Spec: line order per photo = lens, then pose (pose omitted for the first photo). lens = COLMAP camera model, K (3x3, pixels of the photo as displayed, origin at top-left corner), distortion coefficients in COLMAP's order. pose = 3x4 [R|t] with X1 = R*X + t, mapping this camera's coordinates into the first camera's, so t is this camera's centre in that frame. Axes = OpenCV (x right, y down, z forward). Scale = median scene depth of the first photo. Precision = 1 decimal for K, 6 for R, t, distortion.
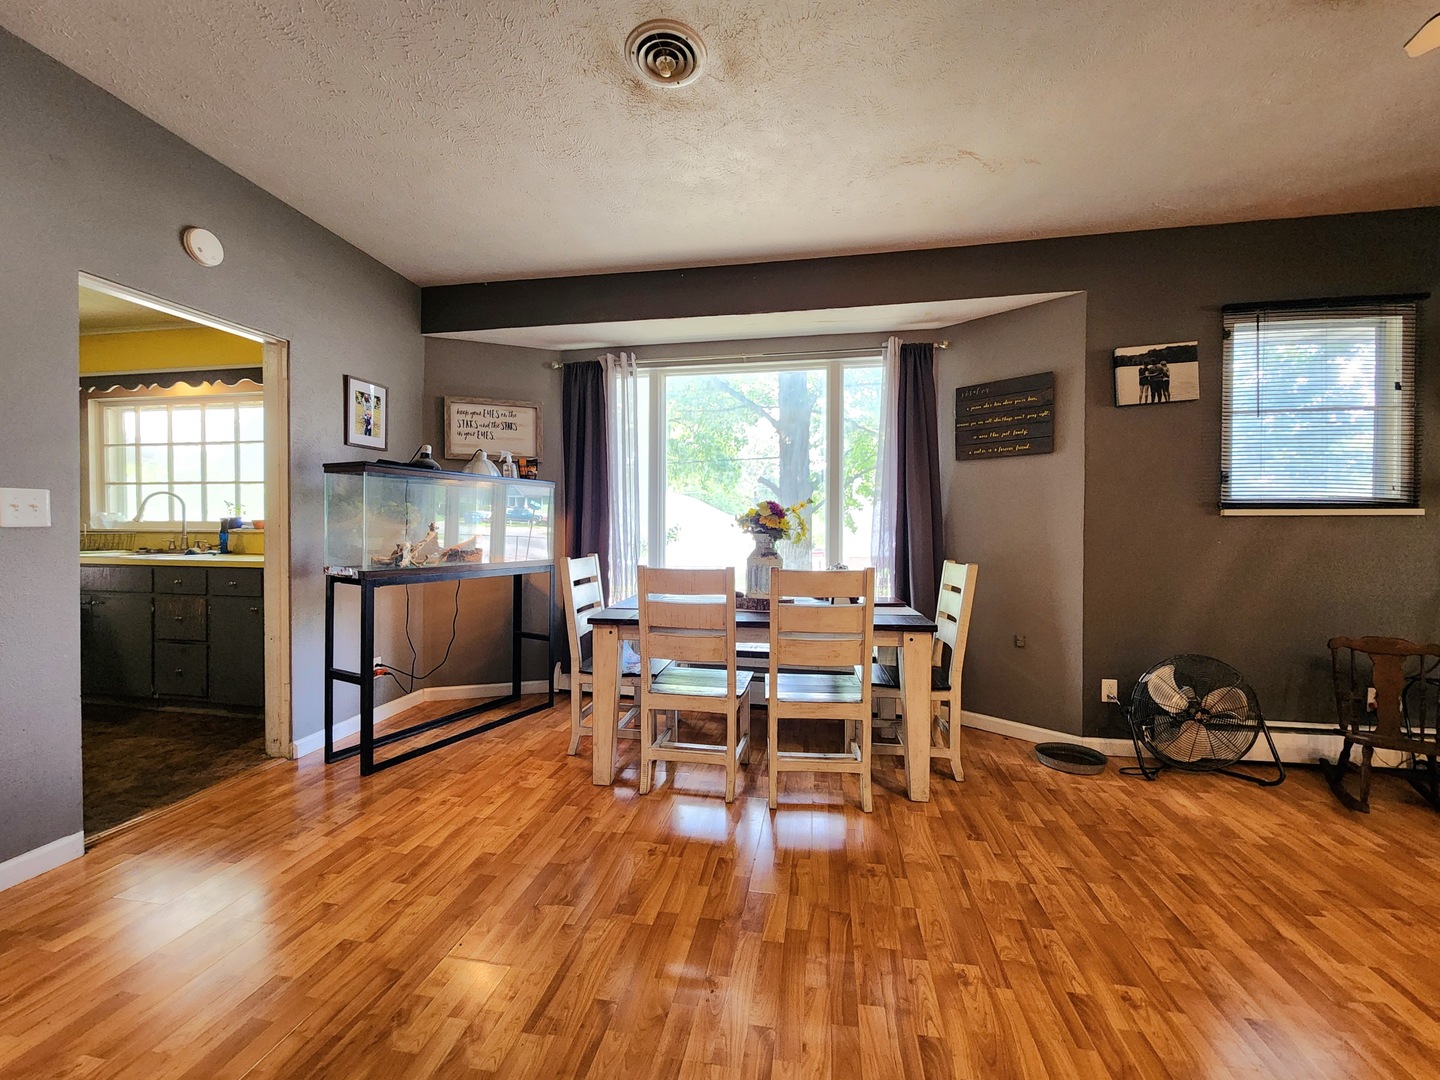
lens RADIAL K [[599.9, 0, 721.5], [0, 599.9, 537.1], [0, 0, 1]] dist [-0.004479, 0.000349]
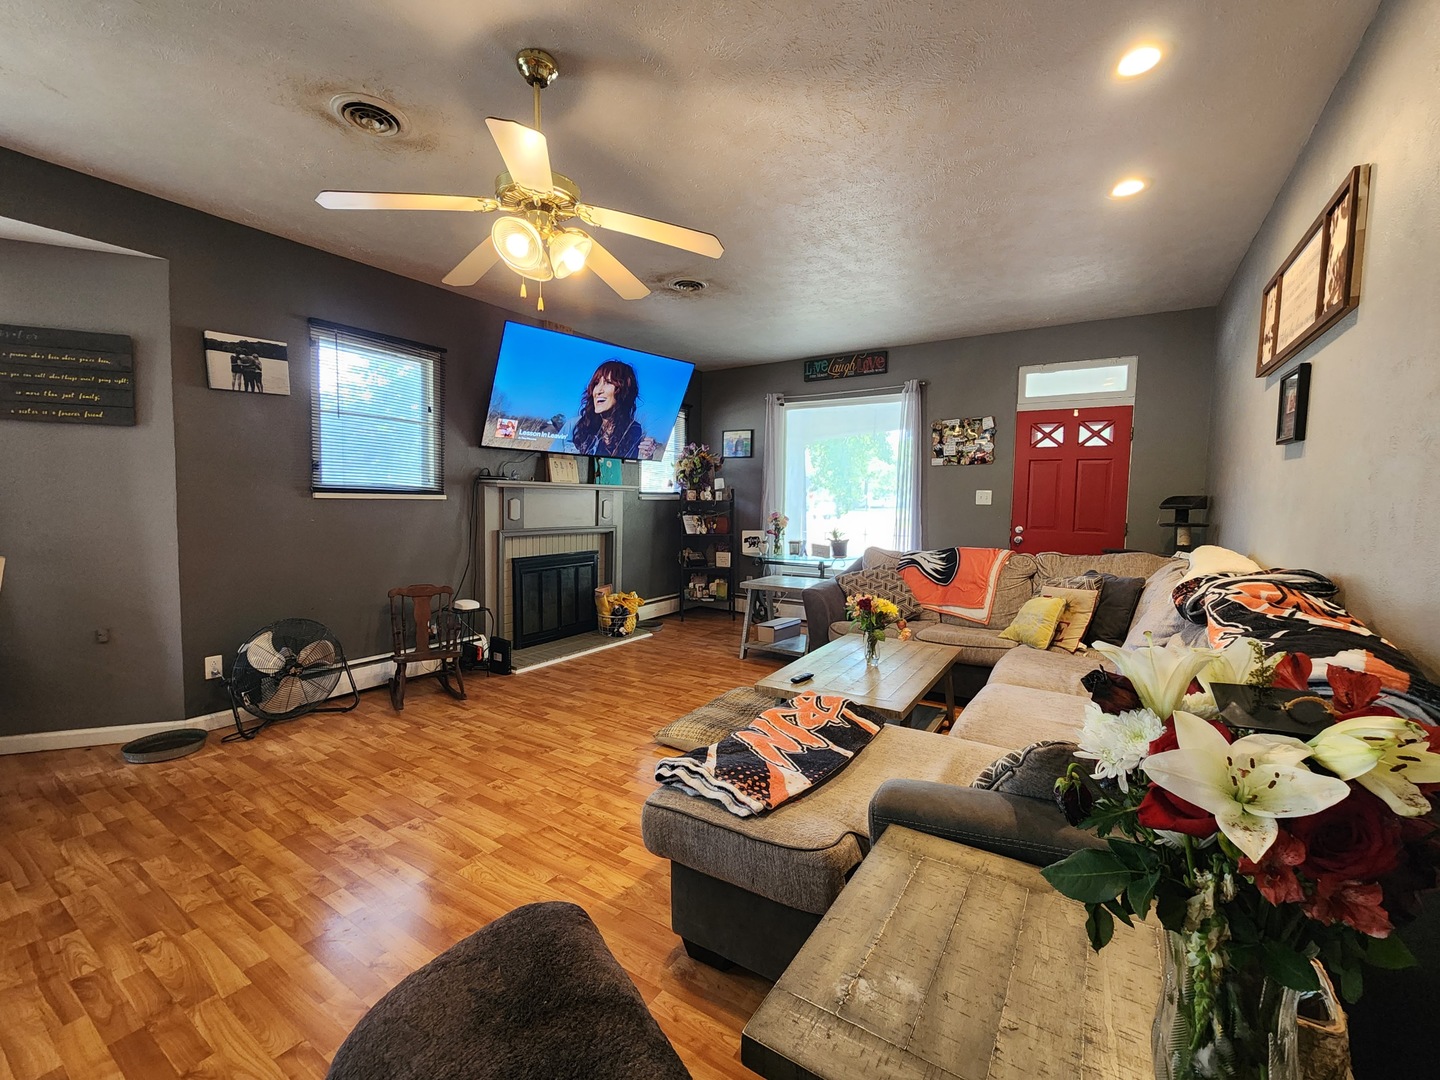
lens RADIAL K [[599.9, 0, 719.6], [0, 599.9, 537.7], [0, 0, 1]] dist [-0.004479, 0.000349]
pose [[0.390364, -0.051699, 0.919208, 0.059860], [-0.005317, 0.998279, 0.058404, -0.032523], [-0.920645, -0.027686, 0.389418, -0.208753]]
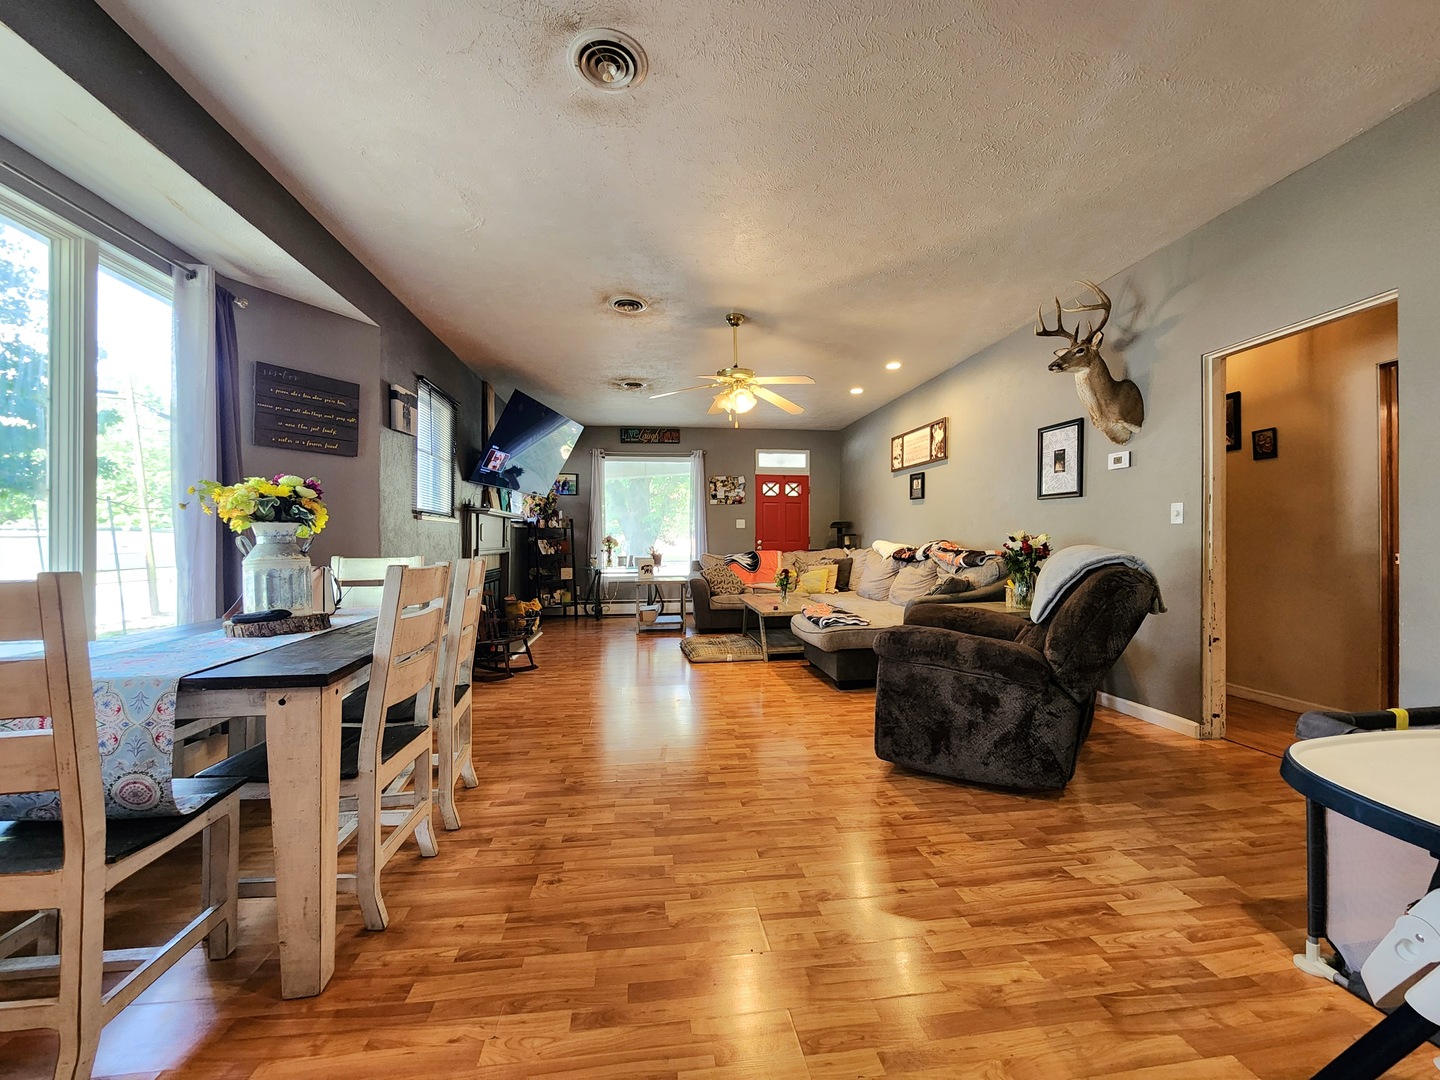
lens RADIAL K [[599.9, 0, 714.9], [0, 599.9, 536.3], [0, 0, 1]] dist [-0.004479, 0.000349]
pose [[-0.305680, 0.008026, 0.952101, -0.797367], [0.013763, 0.999897, -0.004010, 0.020753], [-0.952035, 0.011878, -0.305759, 0.807549]]
